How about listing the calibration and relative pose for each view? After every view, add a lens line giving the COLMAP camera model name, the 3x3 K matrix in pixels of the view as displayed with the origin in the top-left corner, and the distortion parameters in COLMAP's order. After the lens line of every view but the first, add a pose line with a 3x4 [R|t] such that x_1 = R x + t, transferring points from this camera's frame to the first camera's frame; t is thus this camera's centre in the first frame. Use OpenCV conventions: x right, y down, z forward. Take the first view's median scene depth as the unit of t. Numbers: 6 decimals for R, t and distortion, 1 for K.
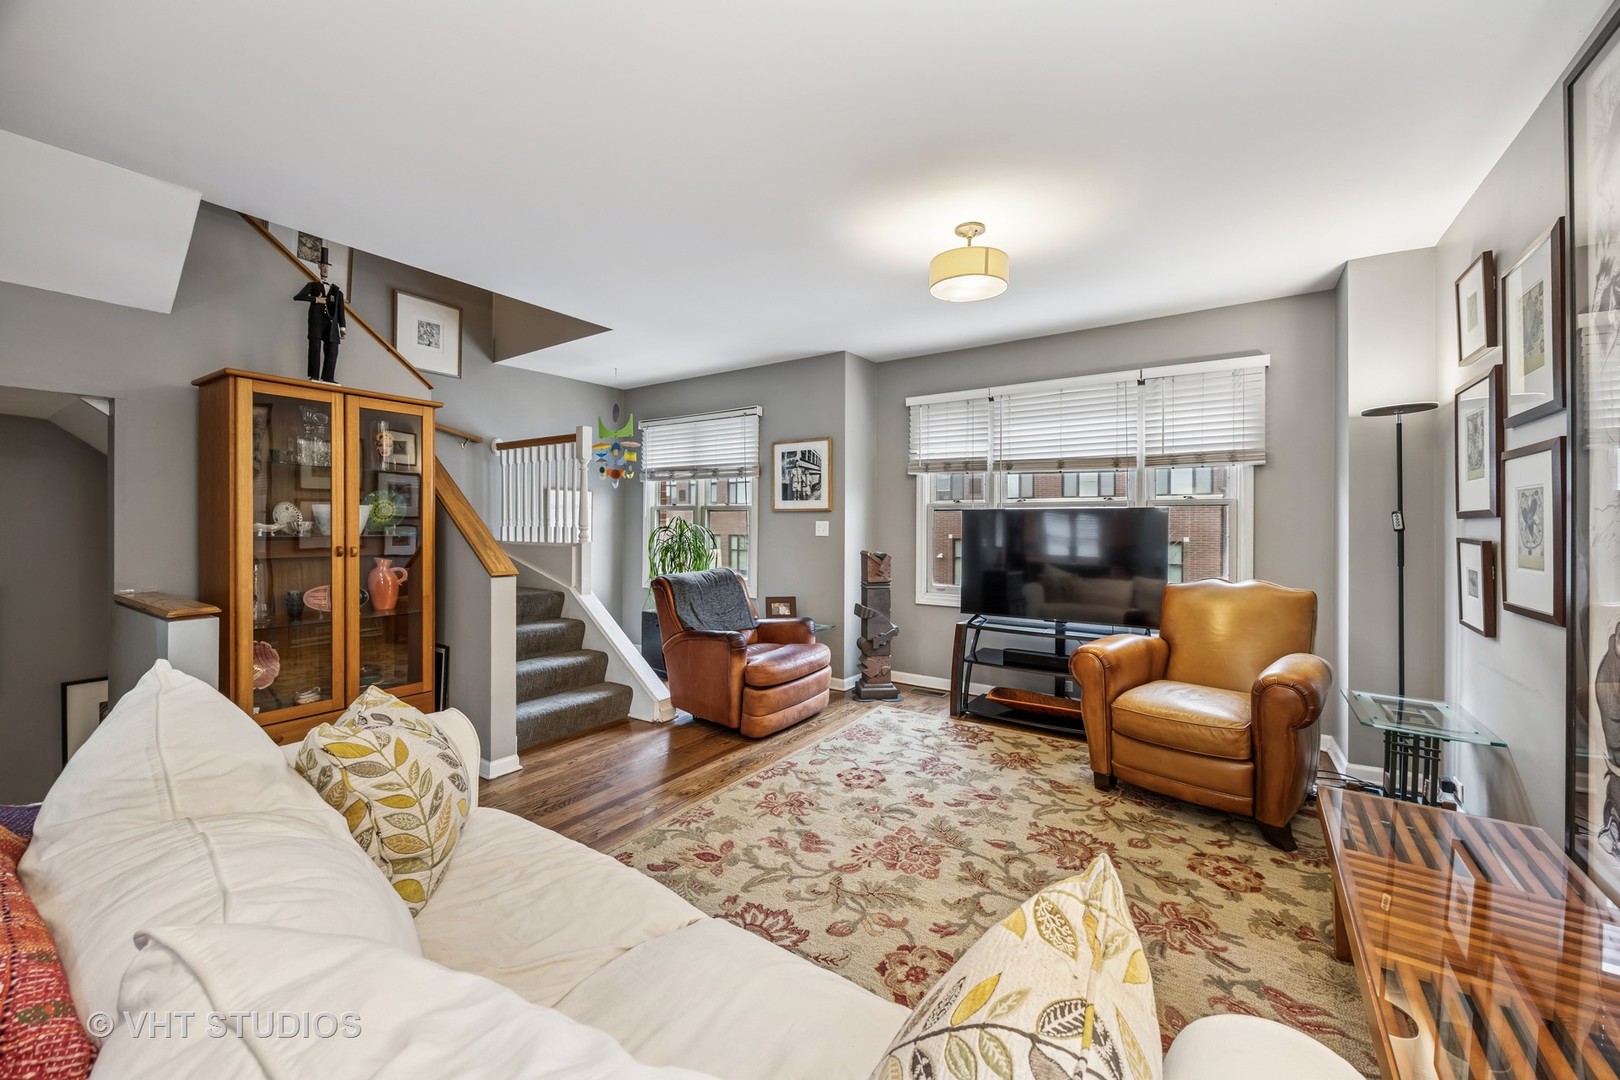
lens RADIAL K [[619.7, 0, 807.3], [0, 619.7, 533.5], [0, 0, 1]] dist [0.004220, 0.000329]
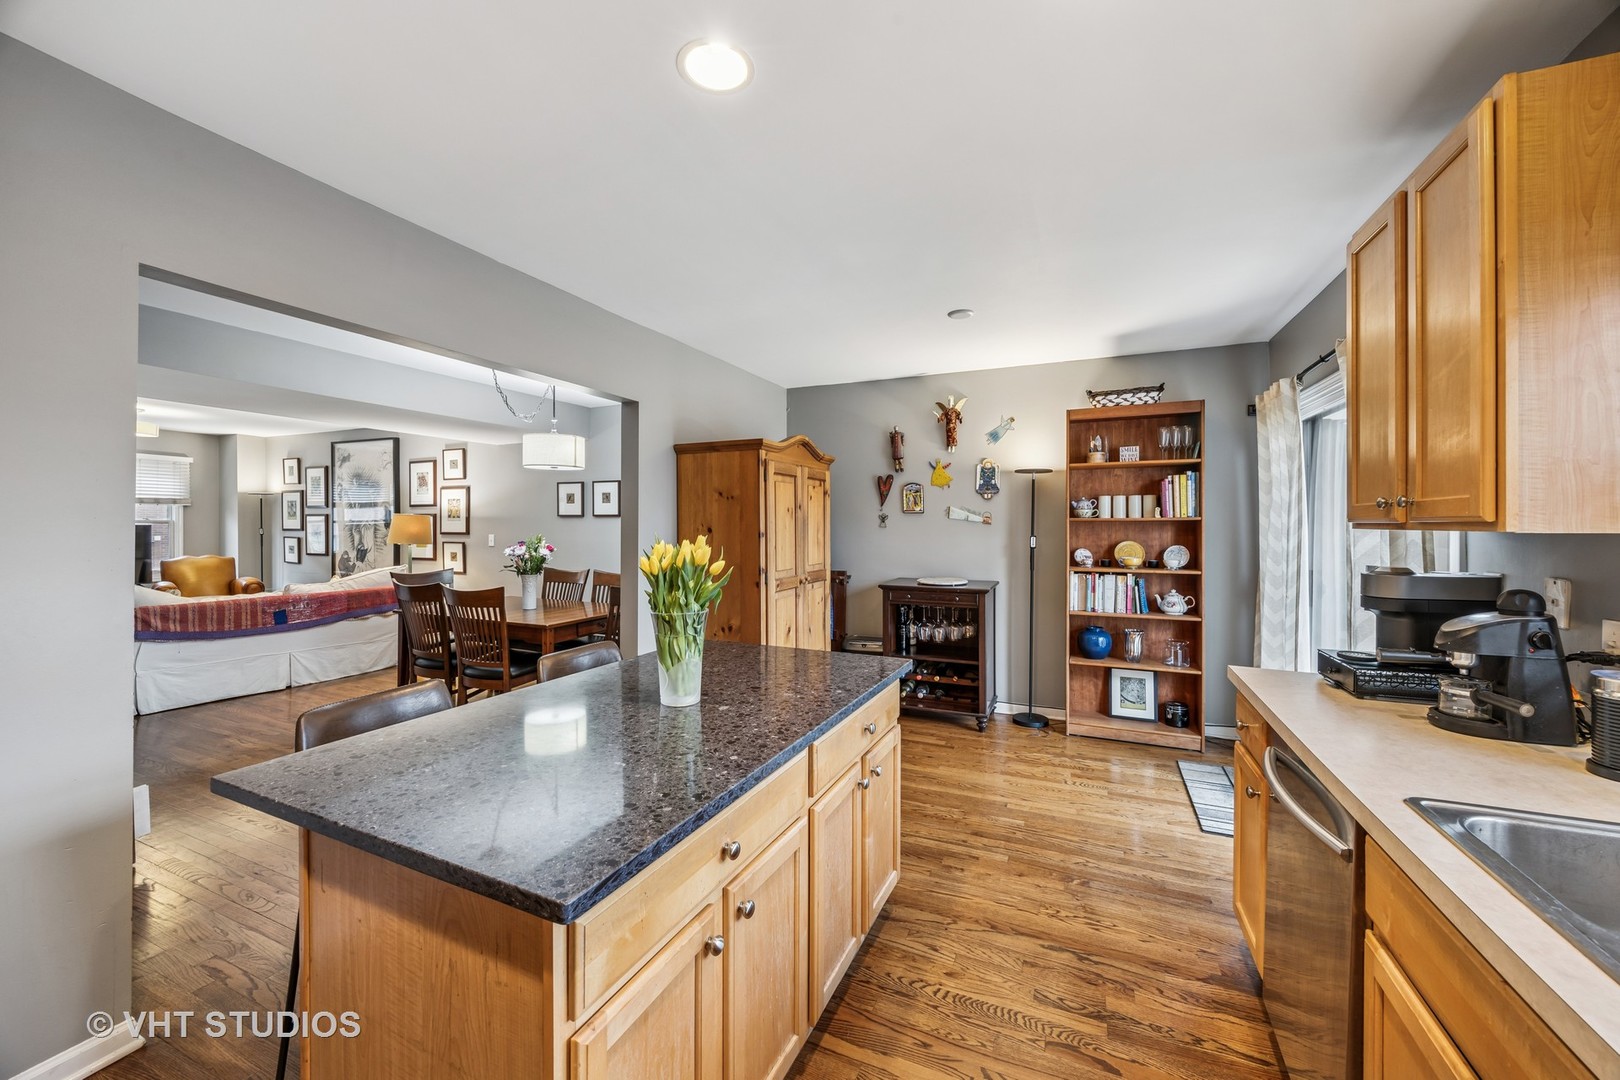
lens RADIAL K [[619.7, 0, 820.1], [0, 619.7, 528.0], [0, 0, 1]] dist [0.004220, 0.000329]
pose [[-0.196027, -0.005350, 0.980584, -2.886548], [0.012062, 0.999896, 0.007866, -0.030398], [-0.980524, 0.013370, -0.195942, -1.201891]]
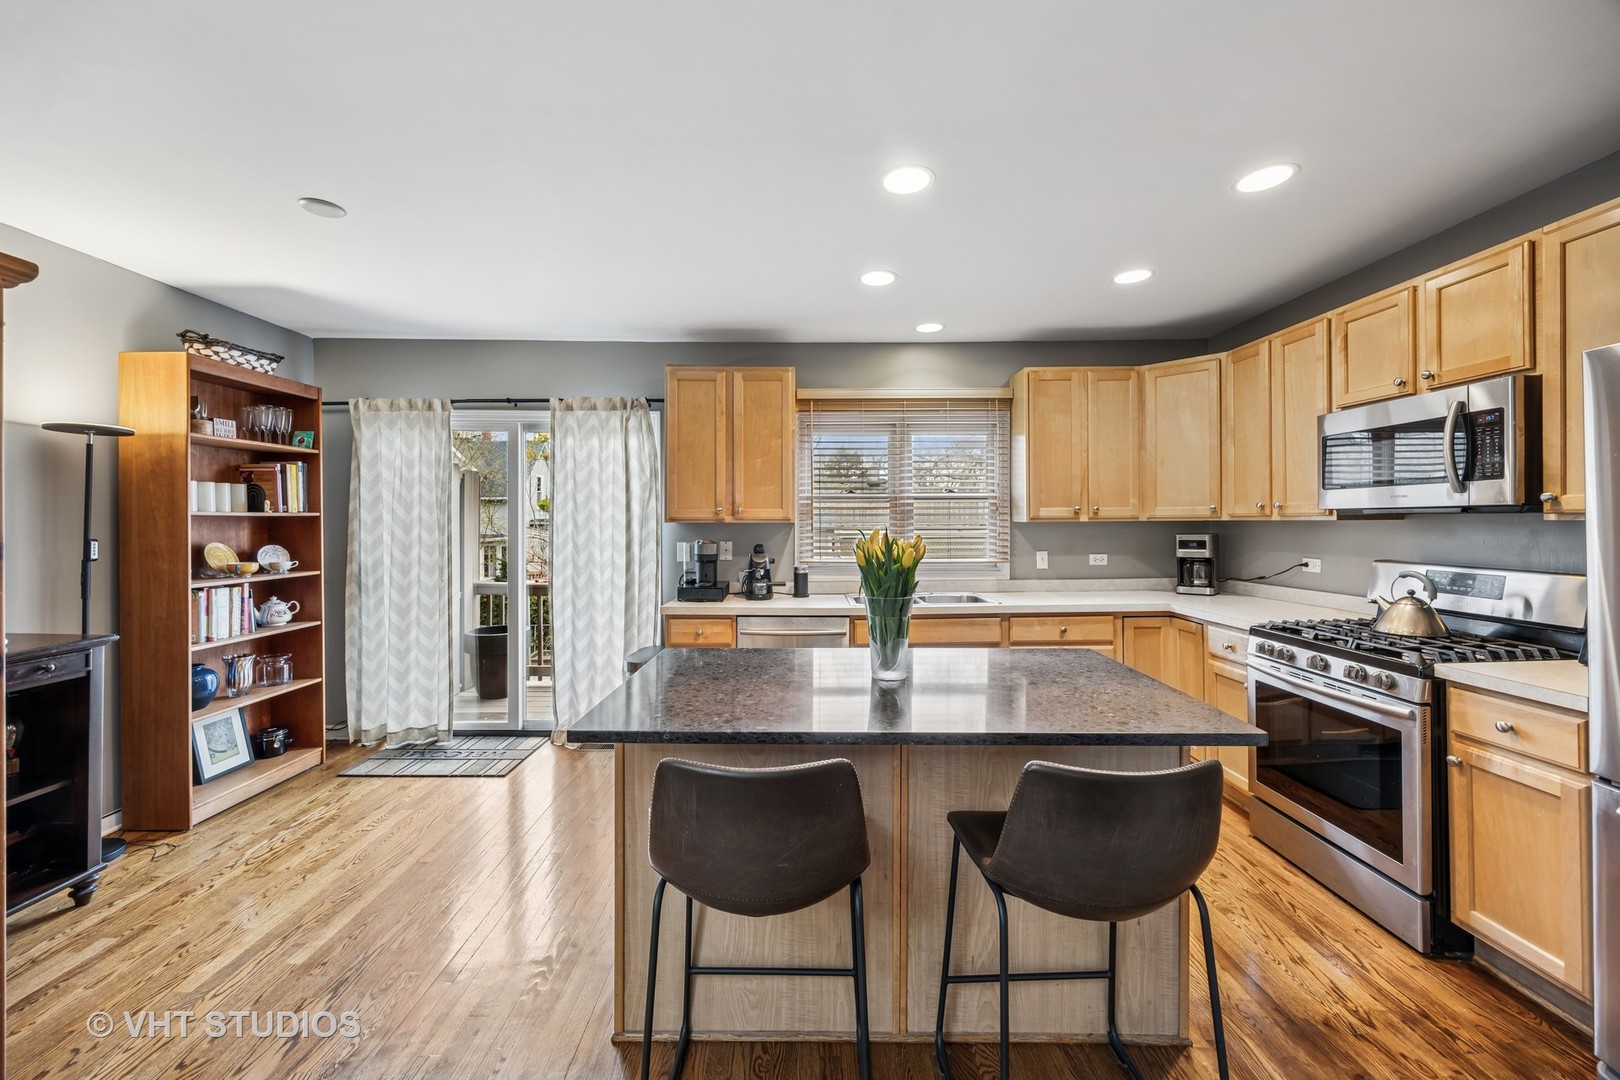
lens RADIAL K [[619.7, 0, 804.8], [0, 619.7, 520.4], [0, 0, 1]] dist [0.004220, 0.000329]
pose [[-0.819735, -0.006455, -0.572707, -1.256615], [-0.012121, 0.999908, 0.006079, -0.042715], [0.572615, 0.011925, -0.819738, -0.407511]]
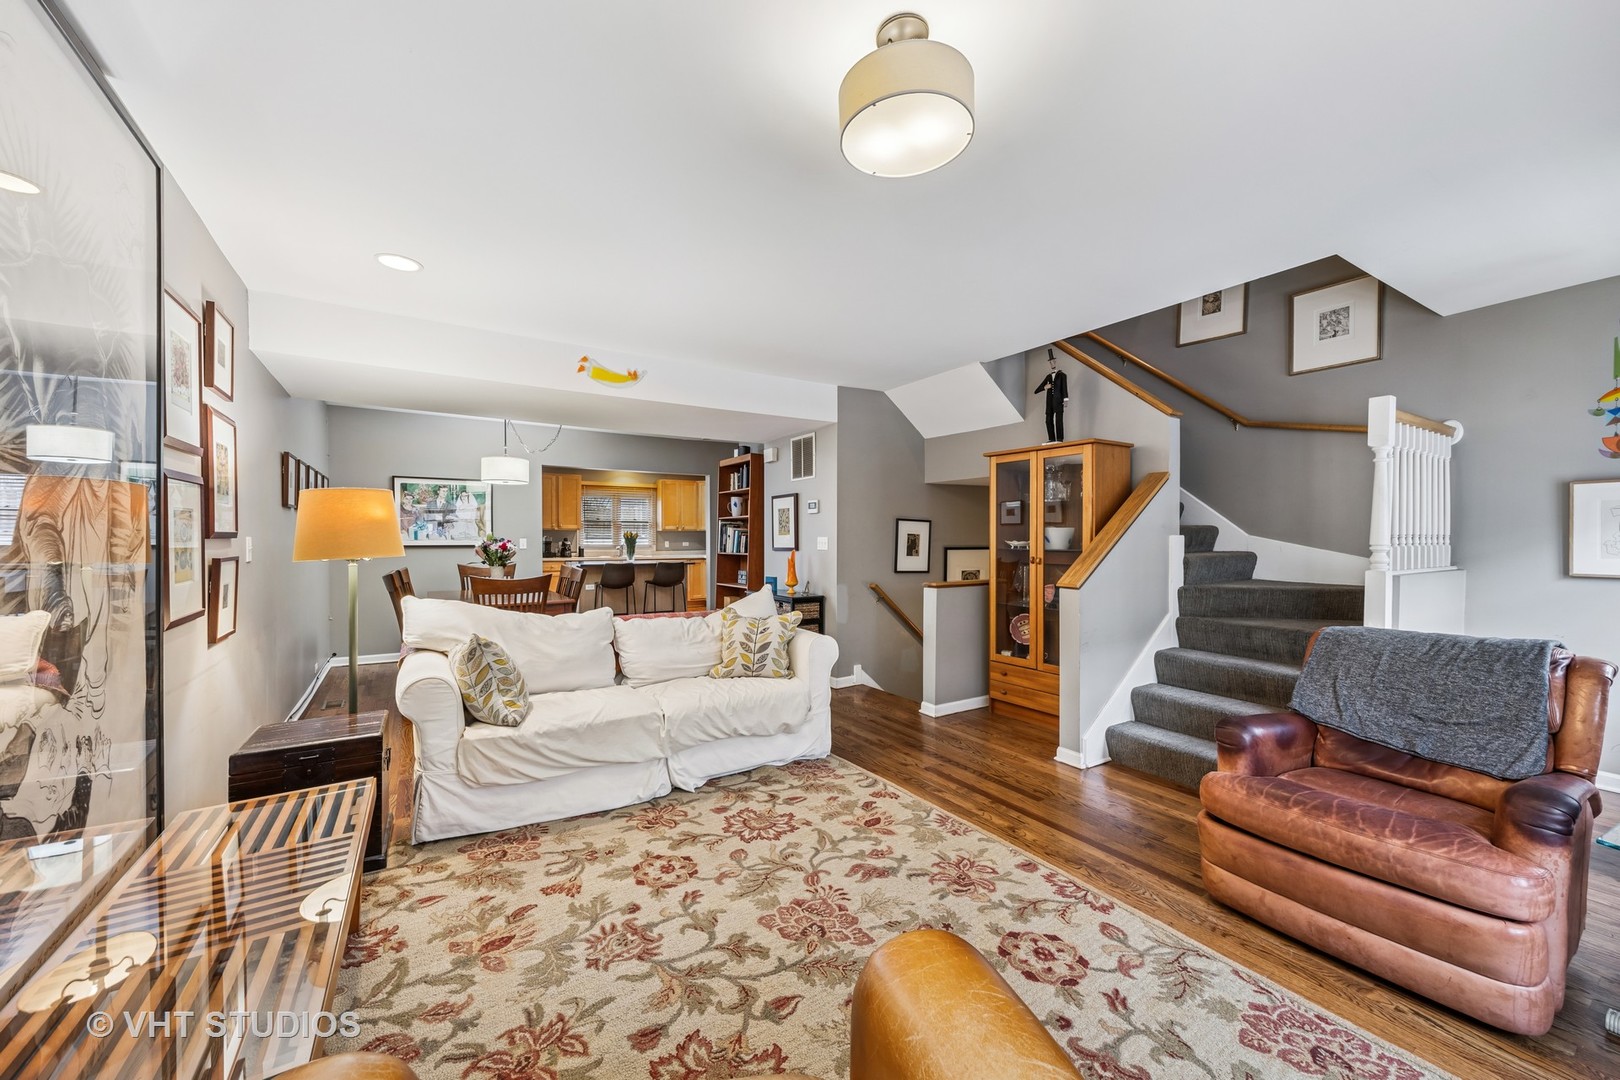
lens RADIAL K [[619.7, 0, 811.7], [0, 619.7, 539.6], [0, 0, 1]] dist [0.004220, 0.000329]
pose [[-0.392173, -0.003717, -0.919884, 0.896302], [-0.020035, 0.999789, 0.004501, -0.016708], [0.919673, 0.020195, -0.392164, 1.241095]]
